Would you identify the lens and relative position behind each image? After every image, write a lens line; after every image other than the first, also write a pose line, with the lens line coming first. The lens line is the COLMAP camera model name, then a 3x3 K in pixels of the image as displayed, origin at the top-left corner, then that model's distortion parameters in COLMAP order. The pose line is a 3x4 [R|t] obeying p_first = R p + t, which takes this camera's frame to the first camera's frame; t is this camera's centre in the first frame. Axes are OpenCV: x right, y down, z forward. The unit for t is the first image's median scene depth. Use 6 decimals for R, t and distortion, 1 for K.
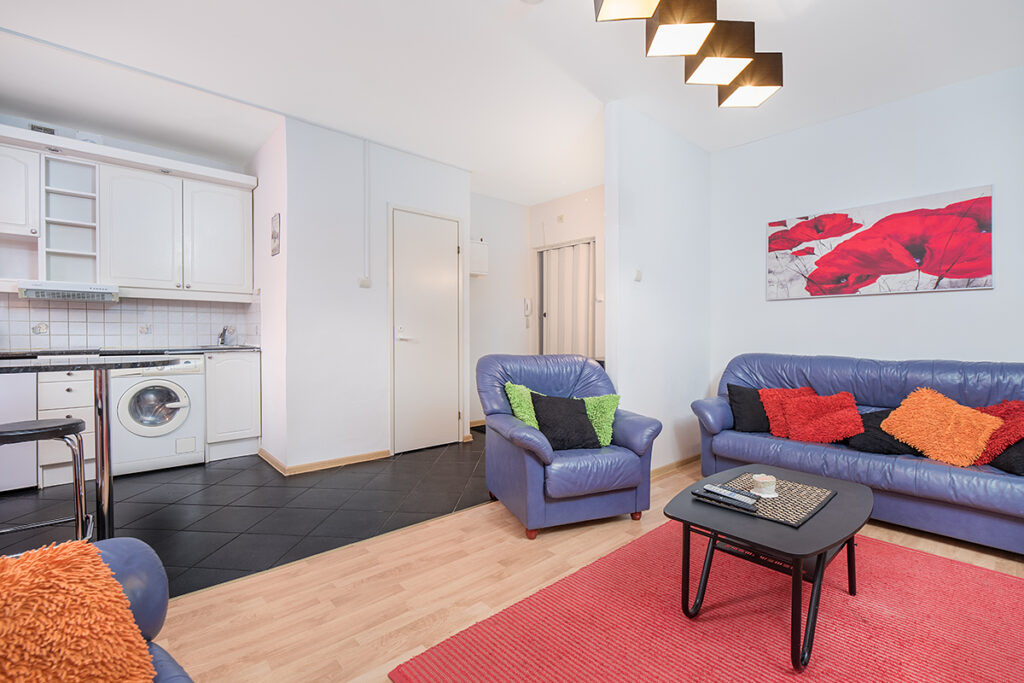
lens RADIAL K [[451.7, 0, 516.7], [0, 451.7, 340.2], [0, 0, 1]] dist [0.002939, -0.001795]
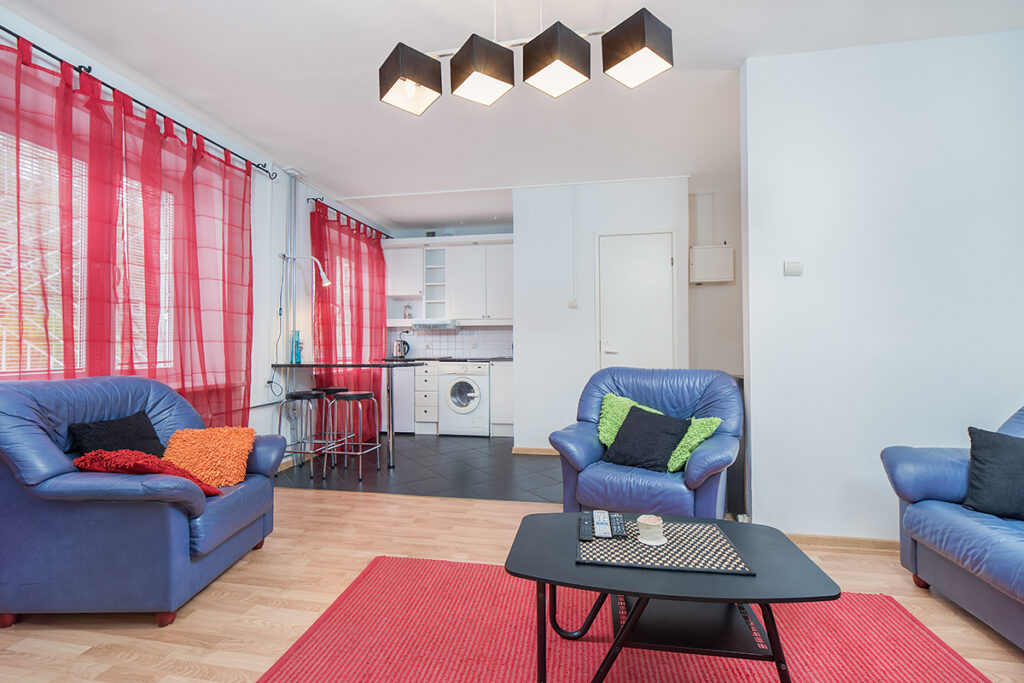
lens RADIAL K [[451.7, 0, 504.7], [0, 451.7, 348.3], [0, 0, 1]] dist [0.002939, -0.001795]
pose [[0.619236, -0.005454, -0.785186, 0.545512], [-0.005939, 0.999915, -0.011629, 0.002732], [0.785182, 0.011865, 0.619151, 0.148205]]
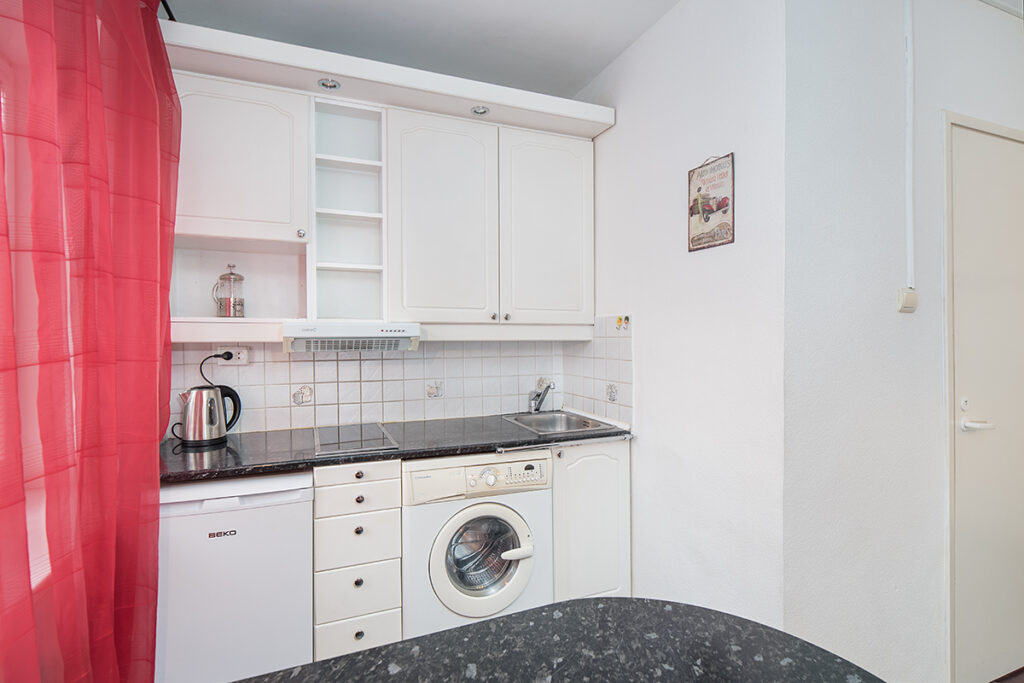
lens RADIAL K [[506.5, 0, 509.0], [0, 506.5, 337.9], [0, 0, 1]] dist [0.003817, 0.000081]
pose [[0.940440, -0.005692, -0.339911, -0.598856], [0.001463, 0.999918, -0.012695, -0.099113], [0.339955, 0.011441, 0.940372, 0.483774]]
